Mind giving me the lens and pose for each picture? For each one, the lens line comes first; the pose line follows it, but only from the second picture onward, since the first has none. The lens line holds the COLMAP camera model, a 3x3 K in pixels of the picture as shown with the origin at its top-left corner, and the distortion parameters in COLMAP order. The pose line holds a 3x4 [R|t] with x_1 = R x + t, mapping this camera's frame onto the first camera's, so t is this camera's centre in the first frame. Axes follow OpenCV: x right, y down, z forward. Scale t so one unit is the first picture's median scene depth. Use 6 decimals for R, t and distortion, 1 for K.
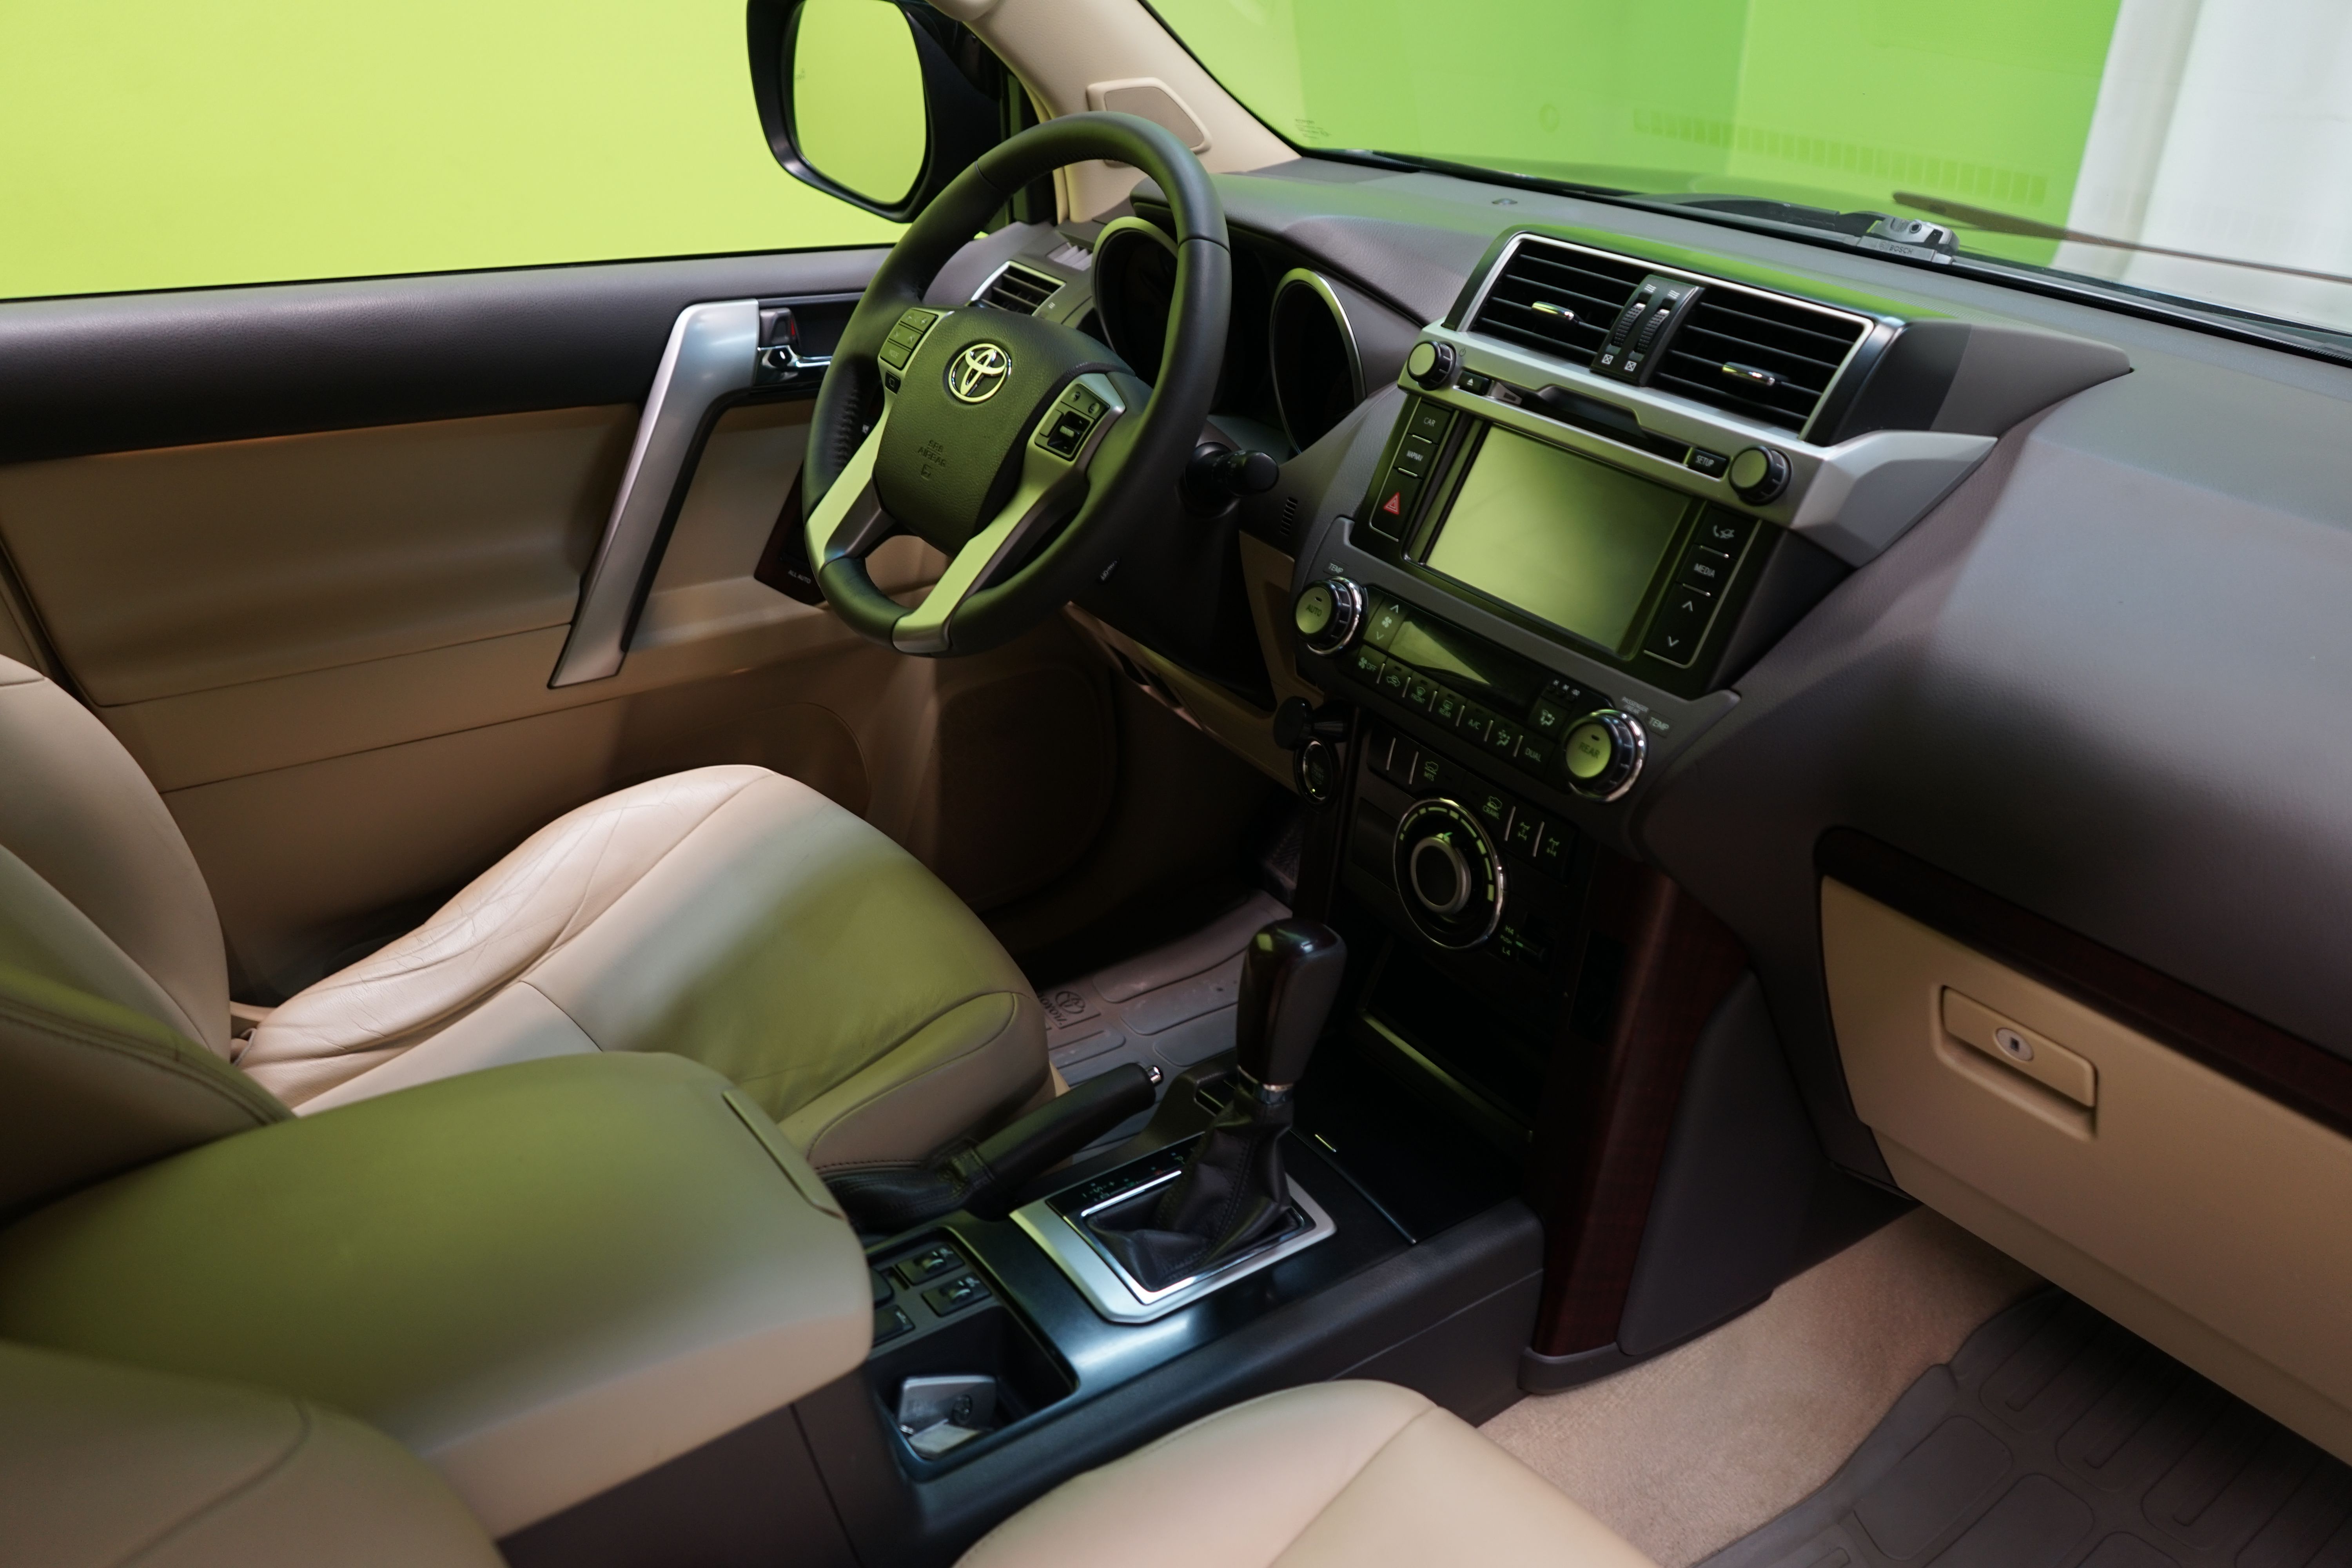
lens RADIAL K [[1915.2, 0, 1176.0], [0, 1915.2, 784.0], [0, 0, 1]] dist [-0.015027, 0.006027]
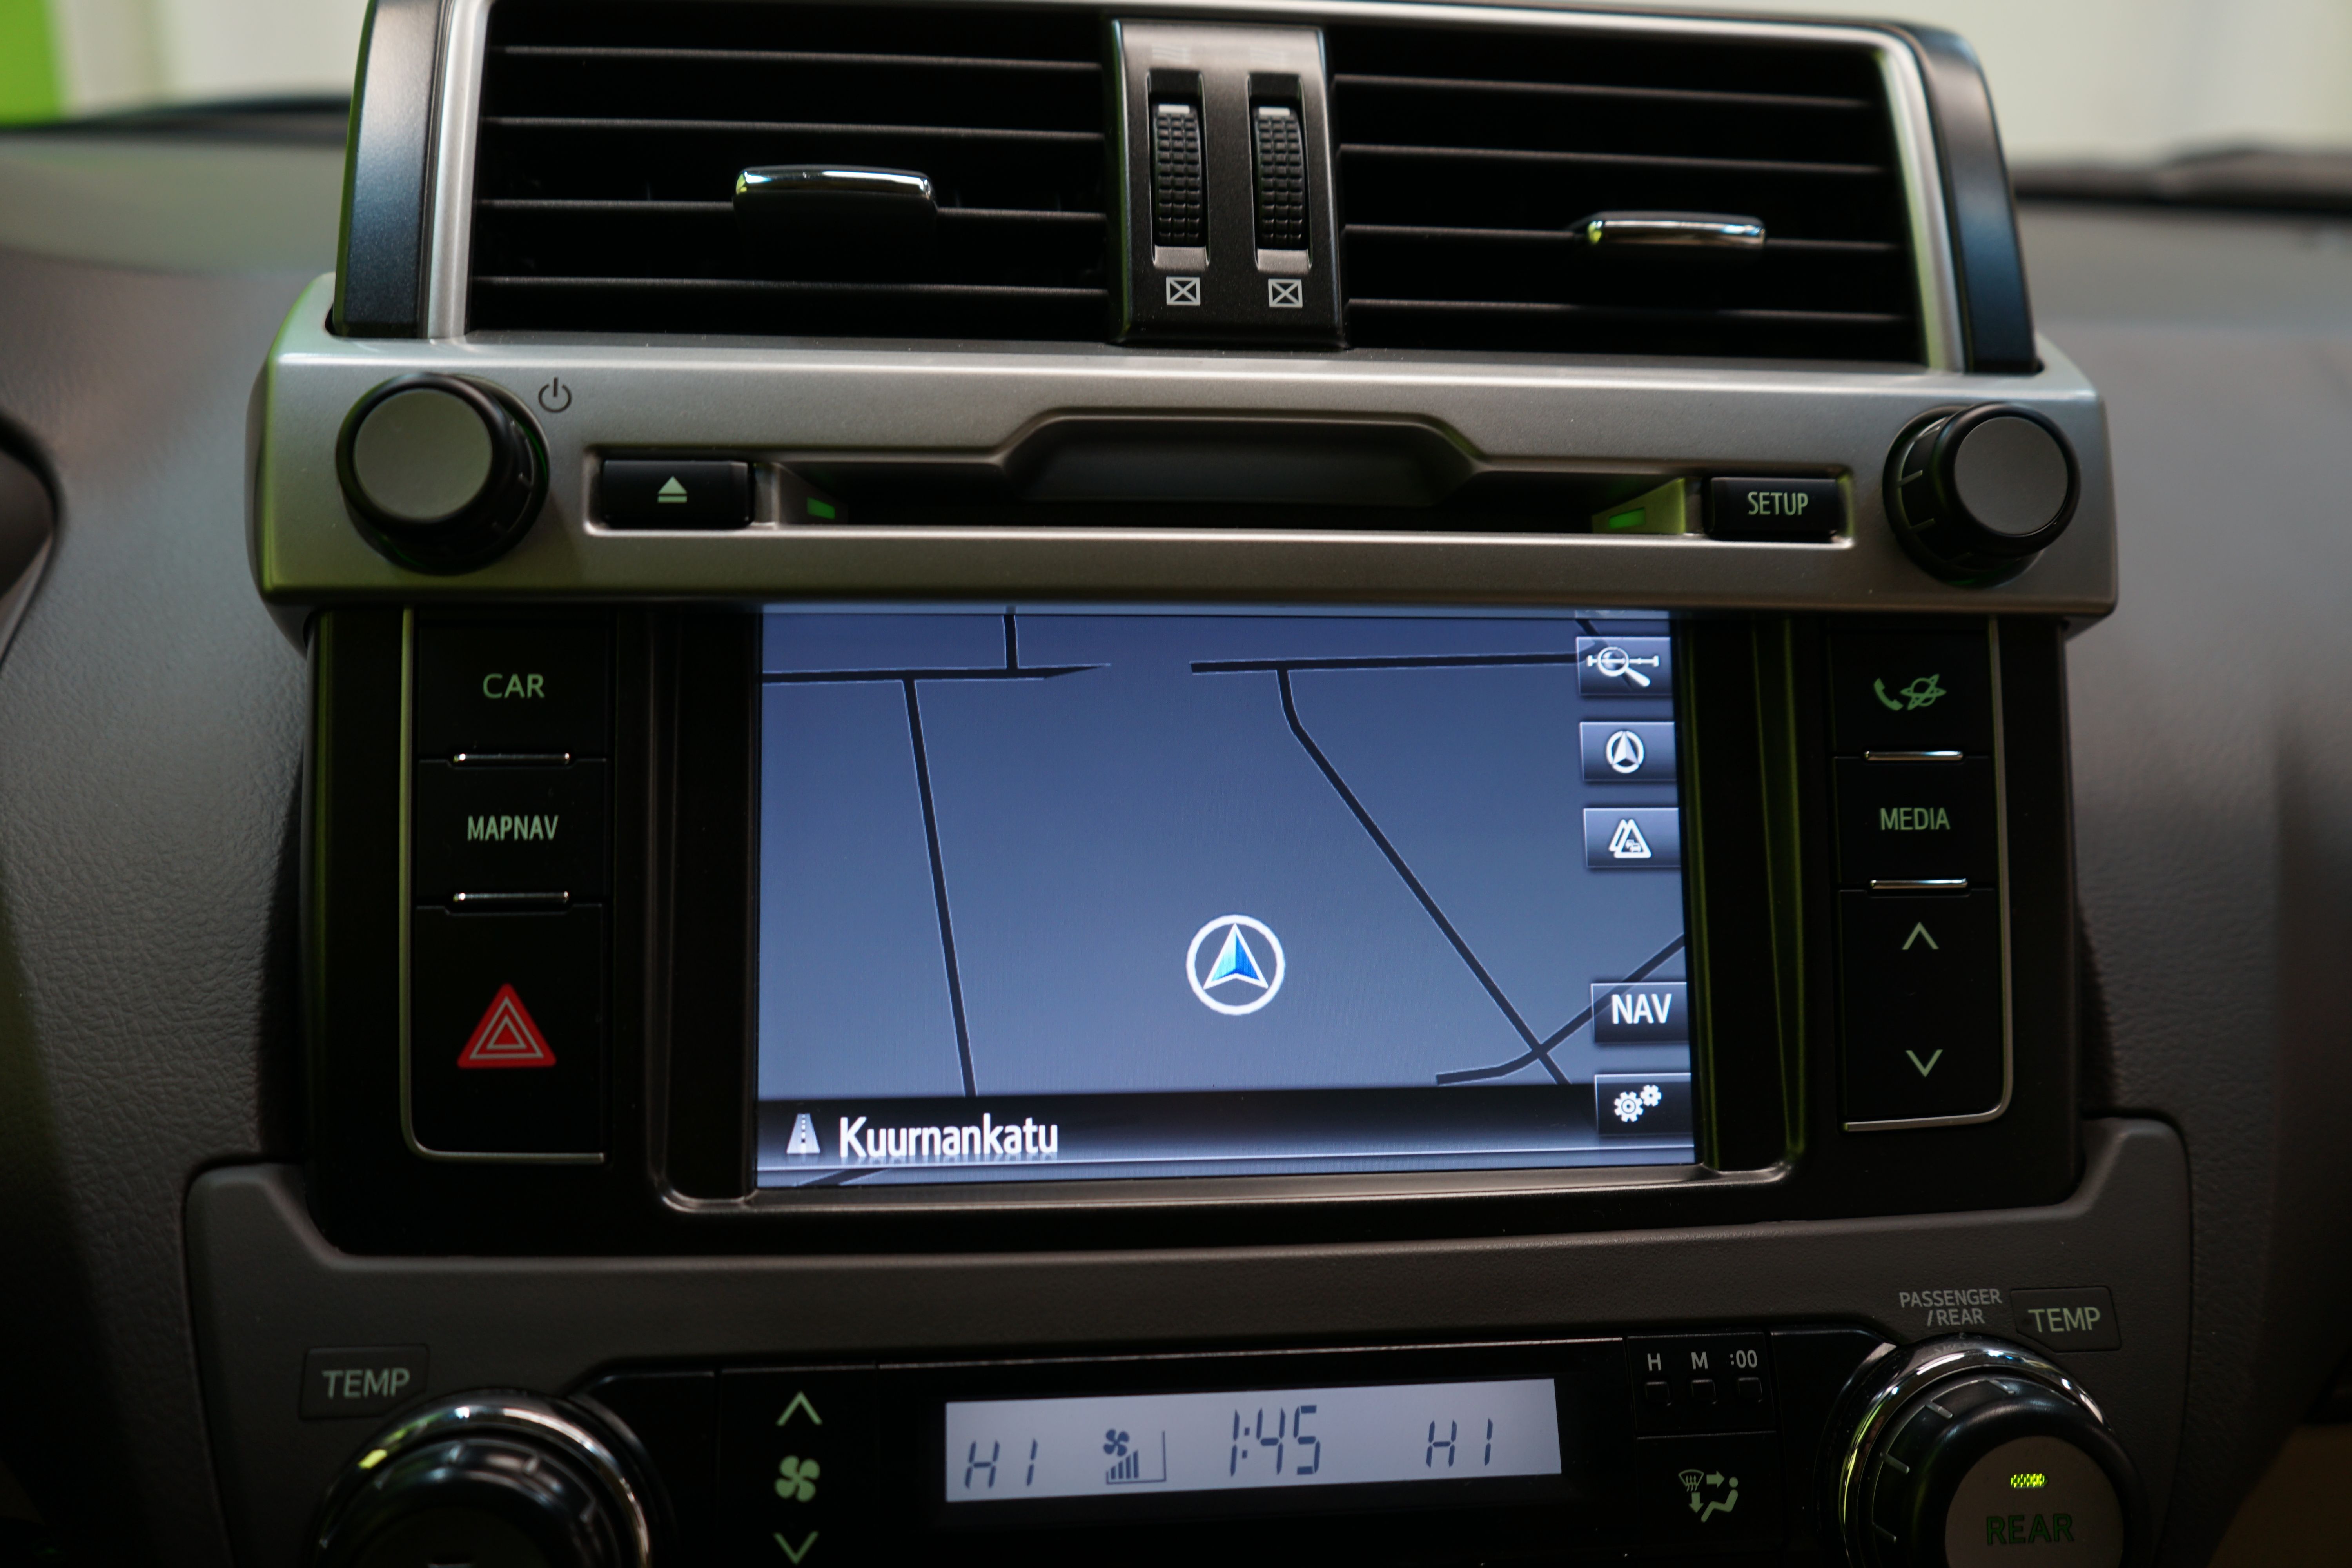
lens RADIAL K [[1915.2, 0, 1176.0], [0, 1915.2, 784.0], [0, 0, 1]] dist [-0.015027, 0.006027]
pose [[0.484561, -0.326884, 0.811386, -0.039554], [0.376194, 0.915271, 0.144073, -0.196933], [-0.789734, 0.235426, 0.566476, 0.858405]]
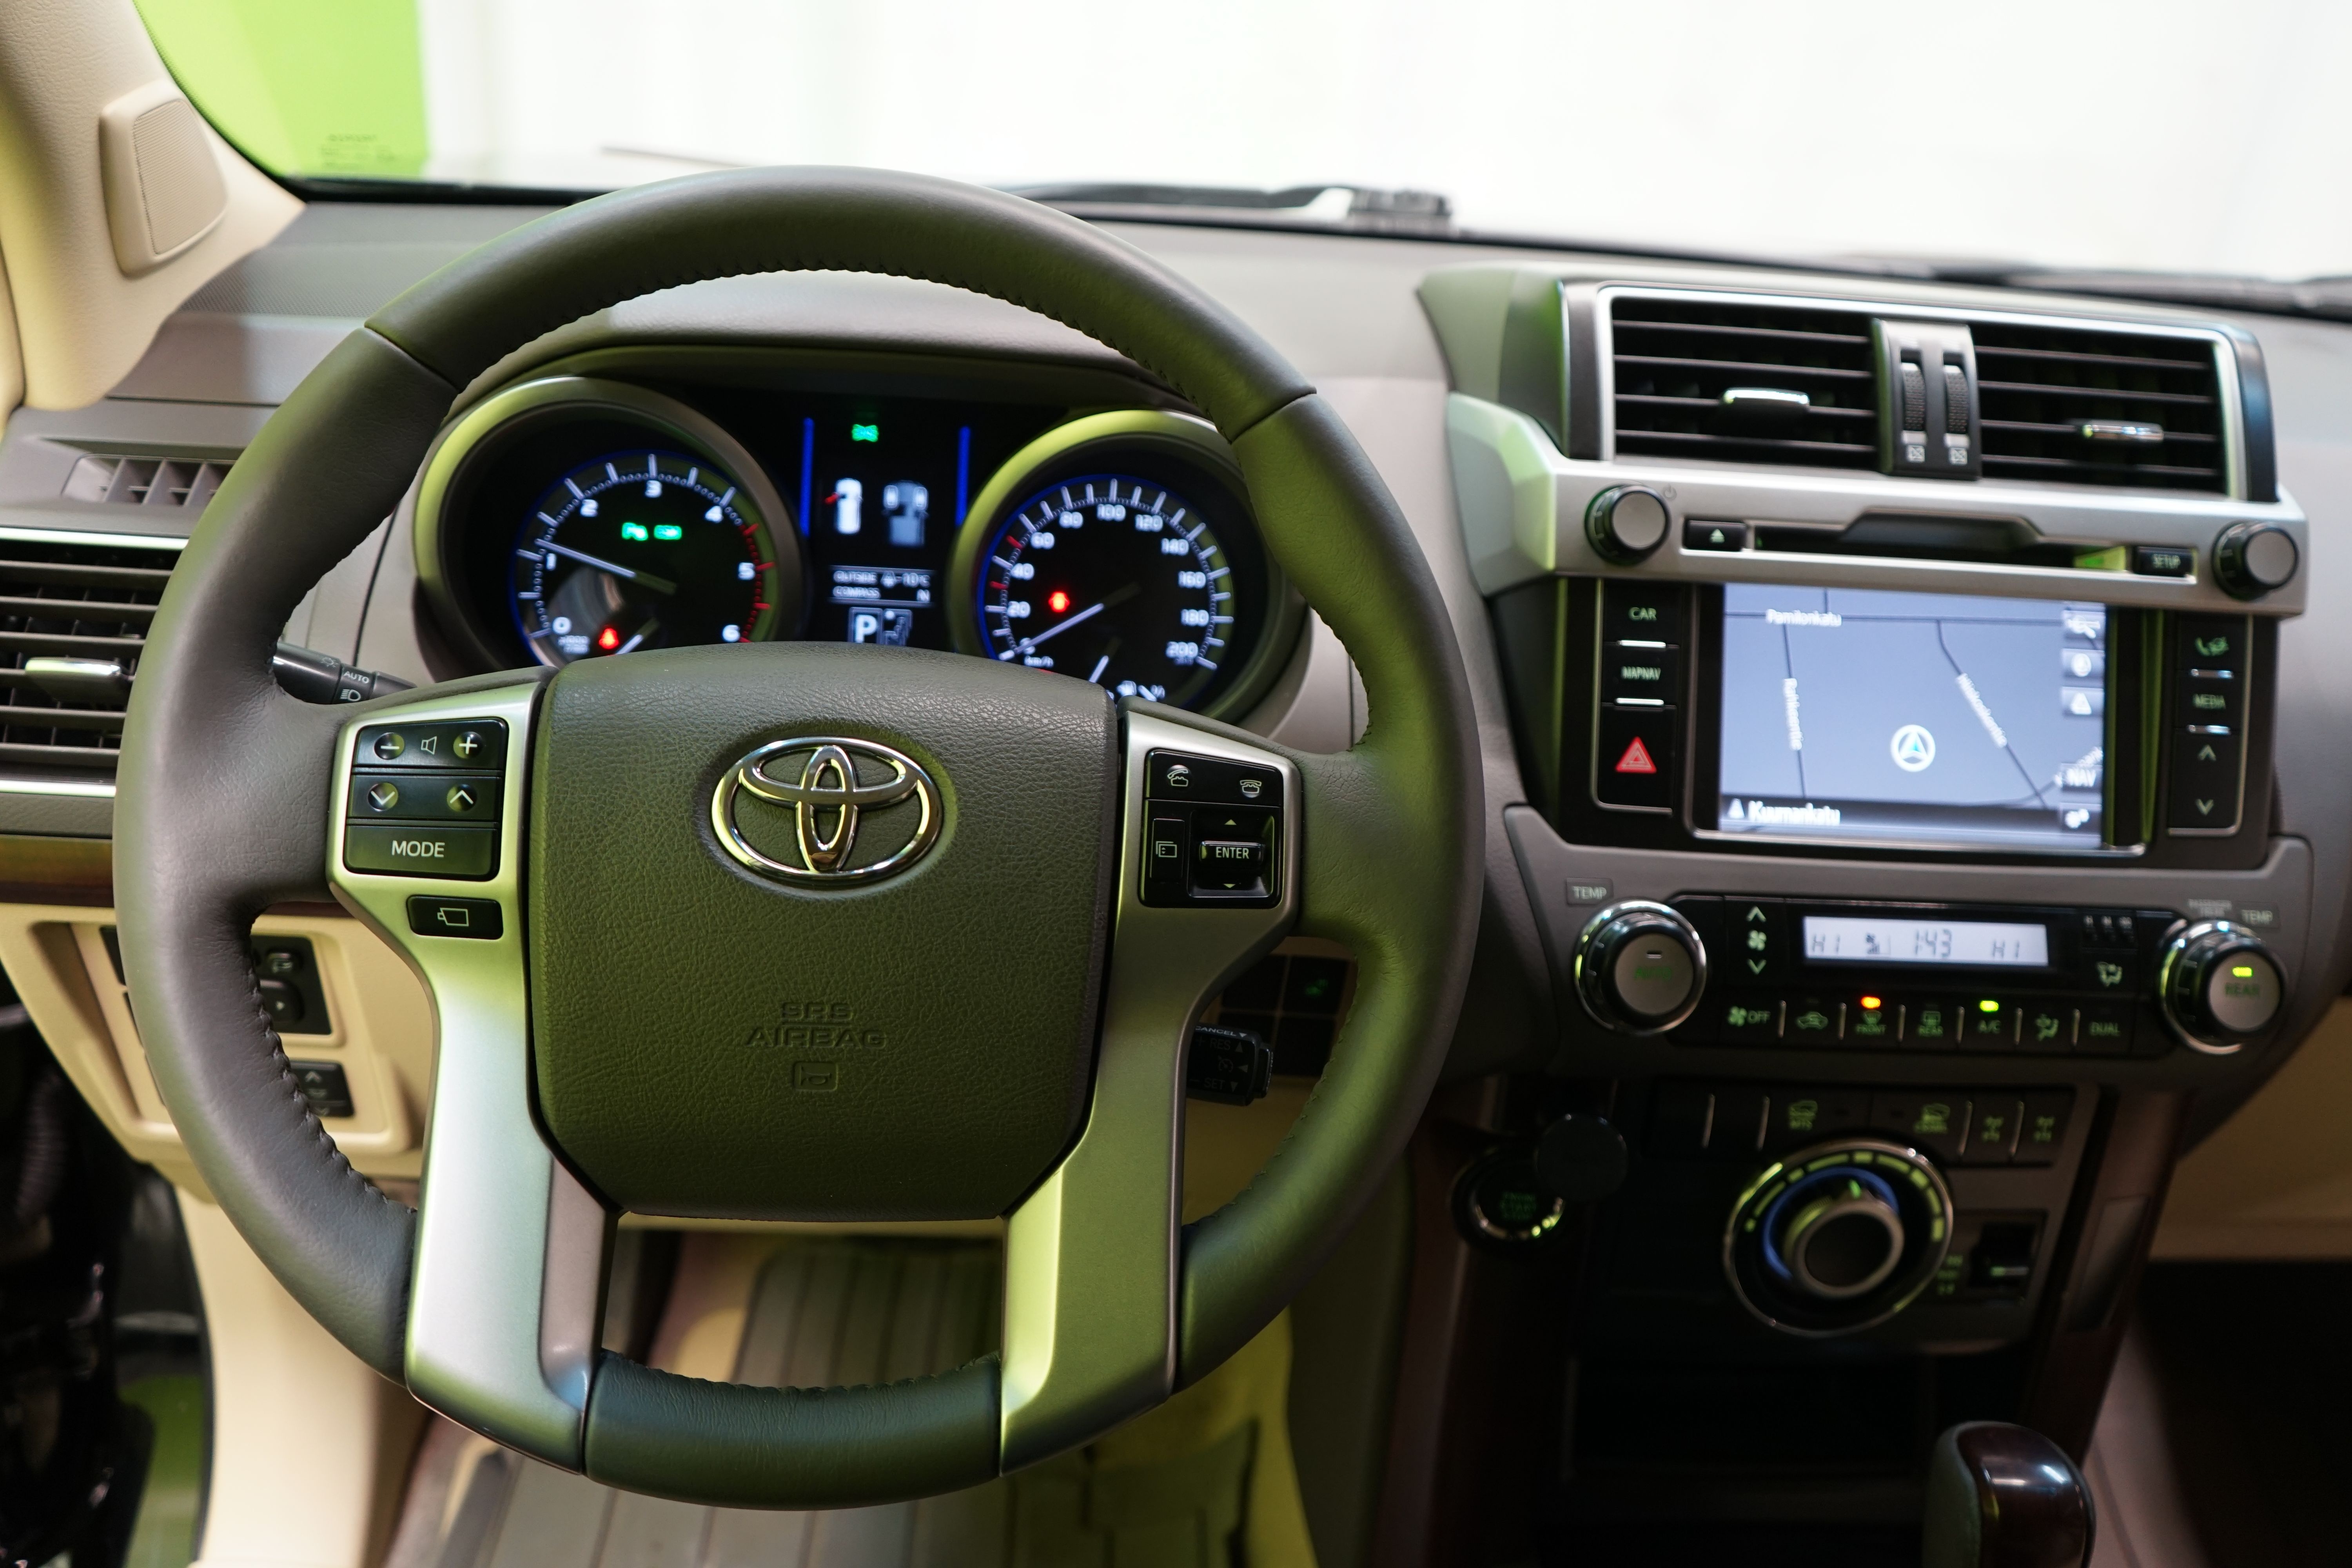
lens RADIAL K [[1915.2, 0, 1176.0], [0, 1915.2, 784.0], [0, 0, 1]] dist [-0.015027, 0.006027]
pose [[0.505478, -0.366611, 0.781081, -0.480356], [0.326143, 0.919267, 0.220407, -0.351693], [-0.798826, 0.143333, 0.584237, 0.838111]]
